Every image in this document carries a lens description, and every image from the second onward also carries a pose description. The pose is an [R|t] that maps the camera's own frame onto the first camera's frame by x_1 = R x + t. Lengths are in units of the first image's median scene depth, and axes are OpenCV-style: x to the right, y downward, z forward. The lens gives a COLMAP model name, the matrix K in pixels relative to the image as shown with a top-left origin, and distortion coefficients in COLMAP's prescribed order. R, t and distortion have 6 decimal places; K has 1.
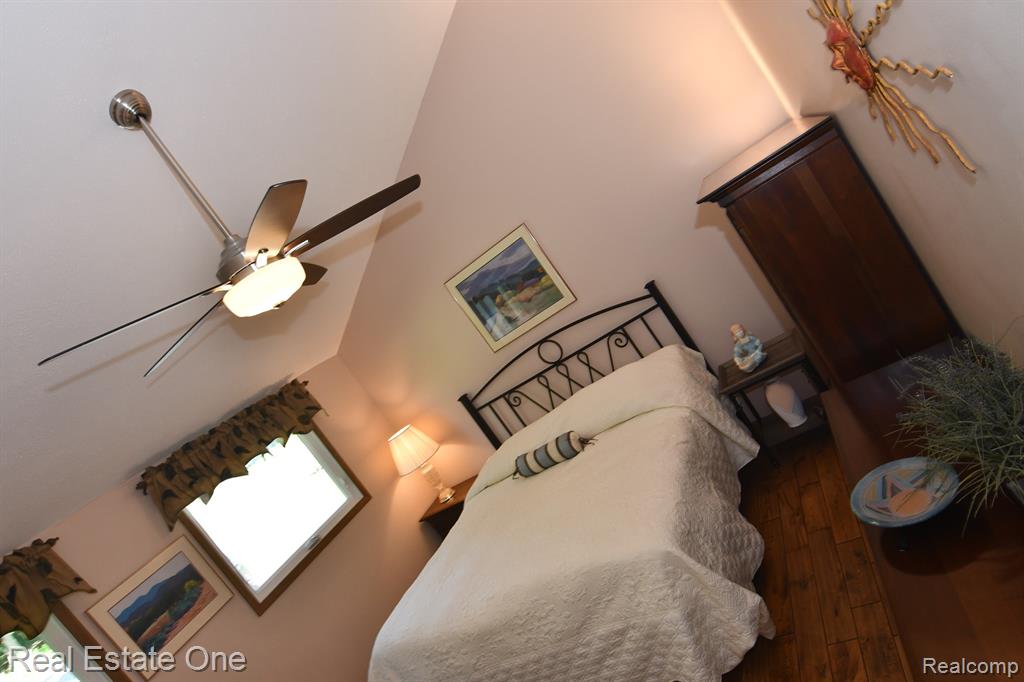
lens RADIAL K [[569.9, 0, 514.6], [0, 569.9, 333.5], [0, 0, 1]] dist [-0.023572, -0.003970]
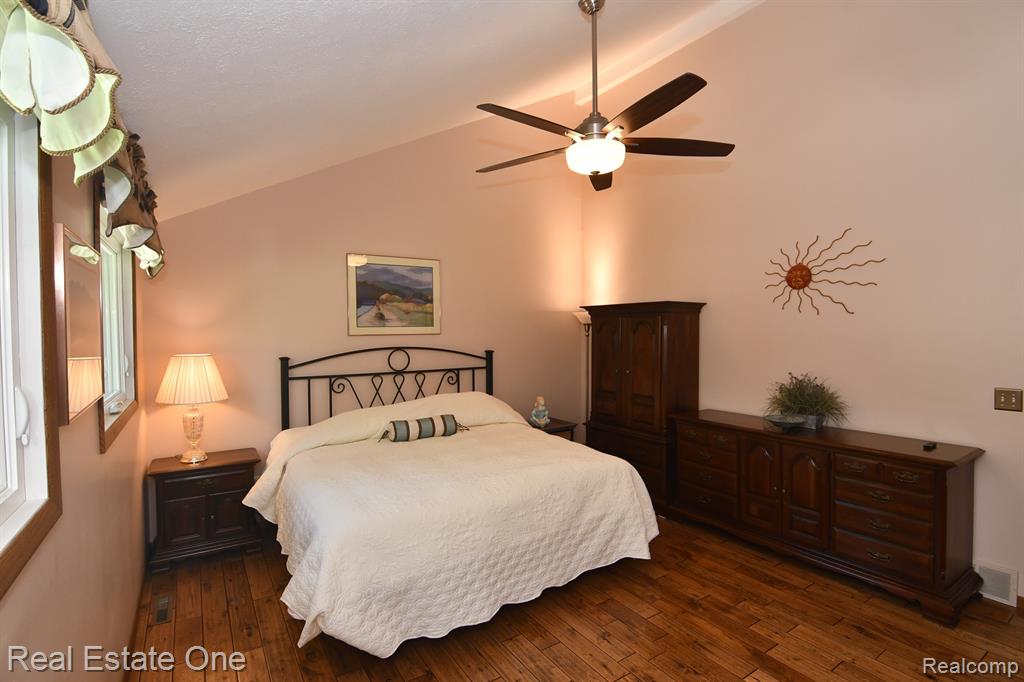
lens RADIAL K [[492.8, 0, 519.3], [0, 492.8, 343.3], [0, 0, 1]] dist [-0.009449, -0.006398]
pose [[0.431223, 0.553972, 0.712153, -0.570897], [-0.200769, 0.828439, -0.522859, 0.484994], [-0.879624, 0.082490, 0.468462, 0.331363]]
